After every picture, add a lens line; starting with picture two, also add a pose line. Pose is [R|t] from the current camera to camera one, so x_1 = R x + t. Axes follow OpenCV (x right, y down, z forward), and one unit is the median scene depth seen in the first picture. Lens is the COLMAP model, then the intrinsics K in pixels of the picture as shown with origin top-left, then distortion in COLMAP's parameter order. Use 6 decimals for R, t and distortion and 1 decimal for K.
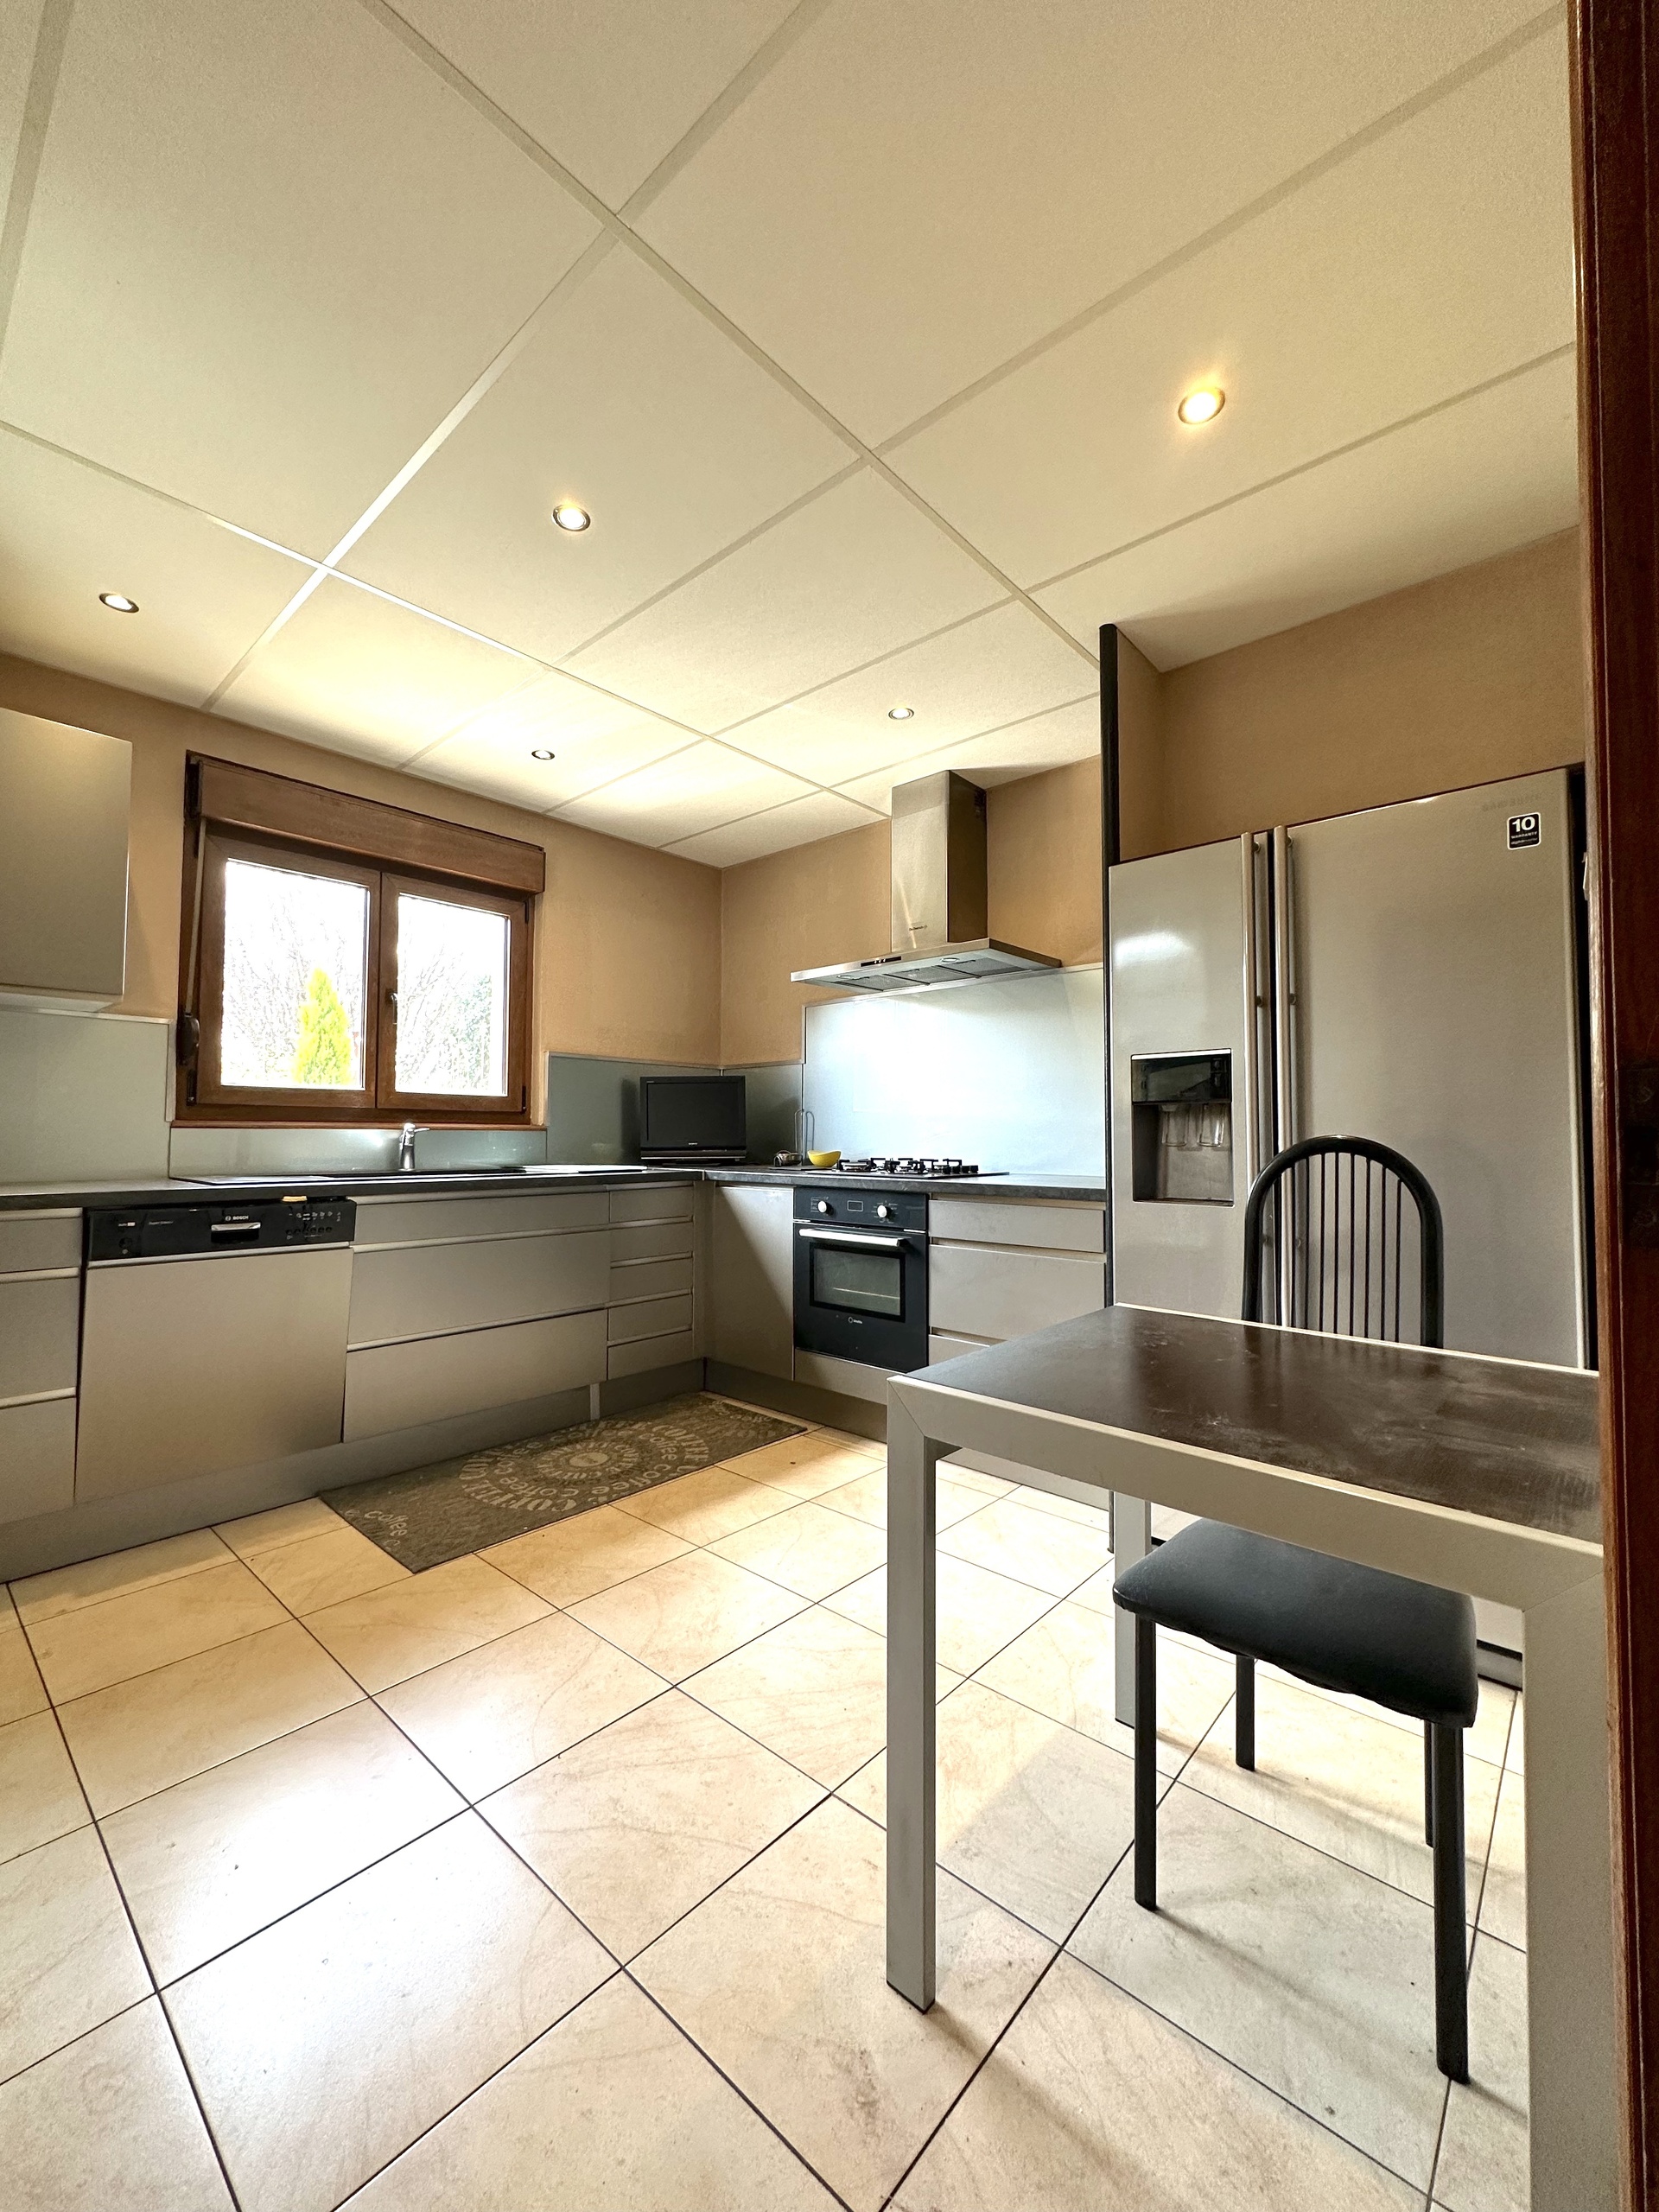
lens RADIAL K [[881.1, 0, 826.6], [0, 881.1, 1106.0], [0, 0, 1]] dist [-0.002208, 0.000942]
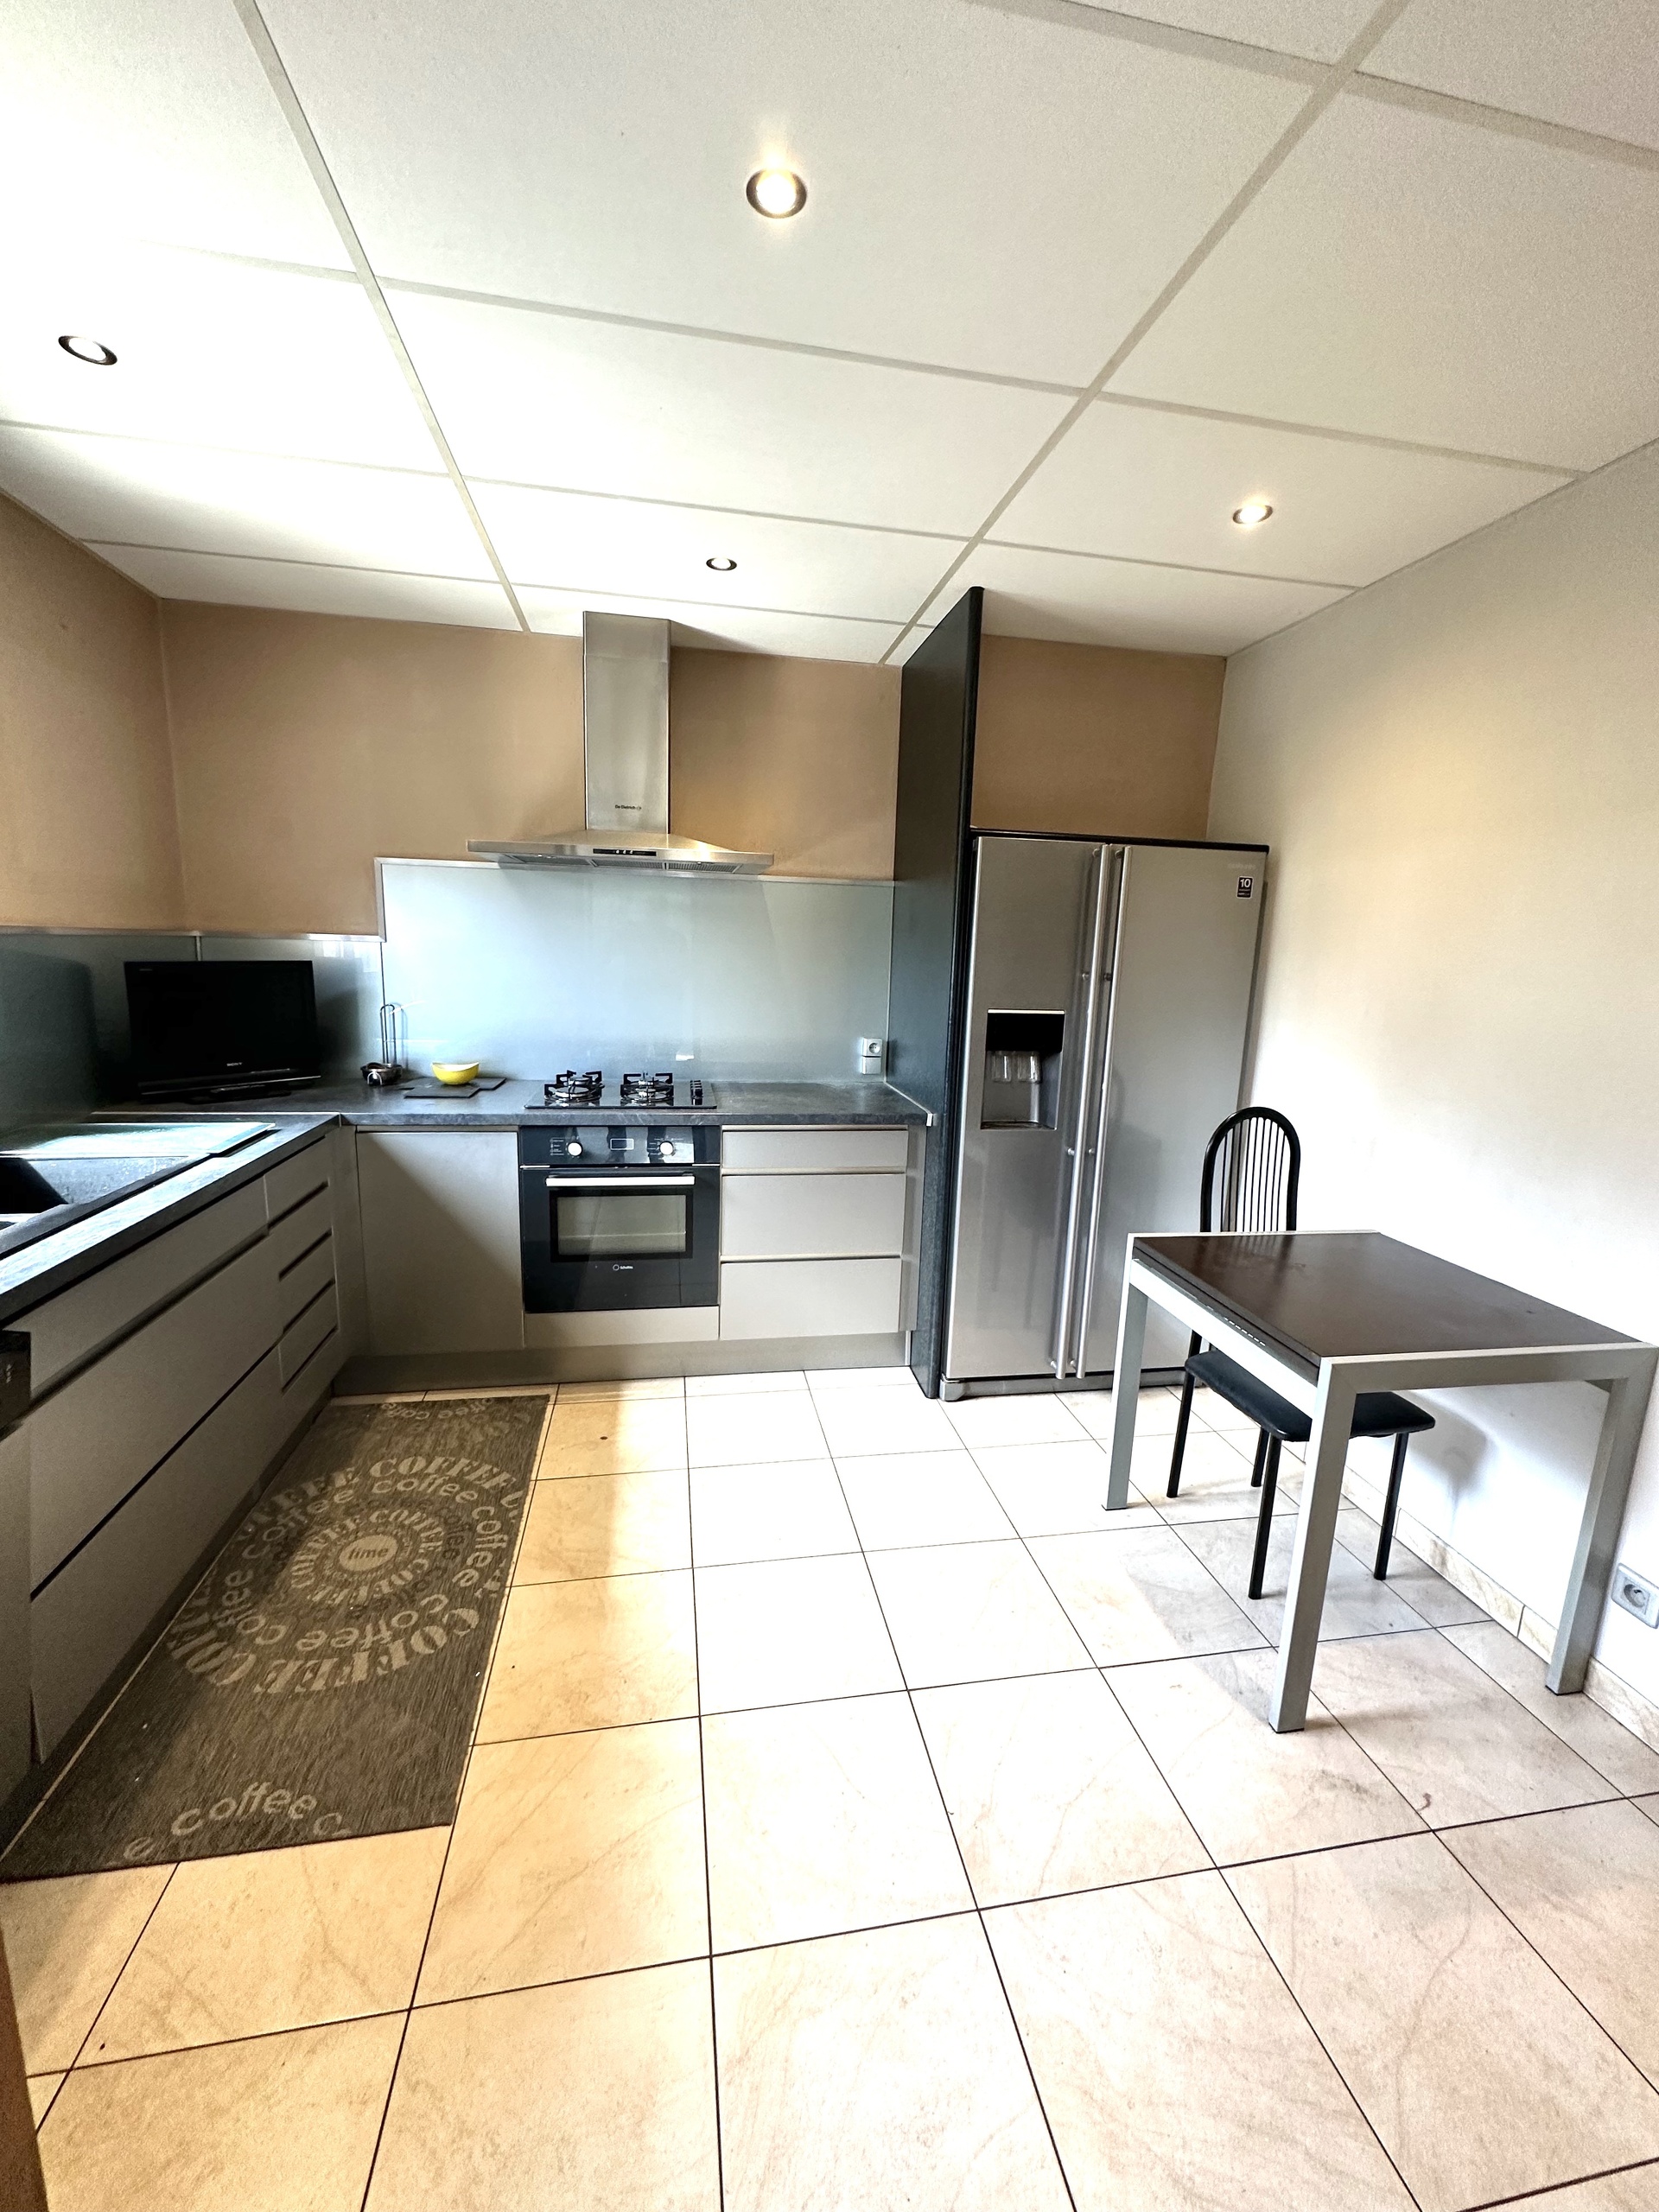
lens RADIAL K [[881.1, 0, 828.3], [0, 881.1, 1106.8], [0, 0, 1]] dist [-0.002208, 0.000942]
pose [[0.613606, -0.123422, 0.779907, -0.561593], [-0.058258, 0.977940, 0.200597, -0.119855], [-0.787460, -0.168524, 0.592879, 0.347034]]
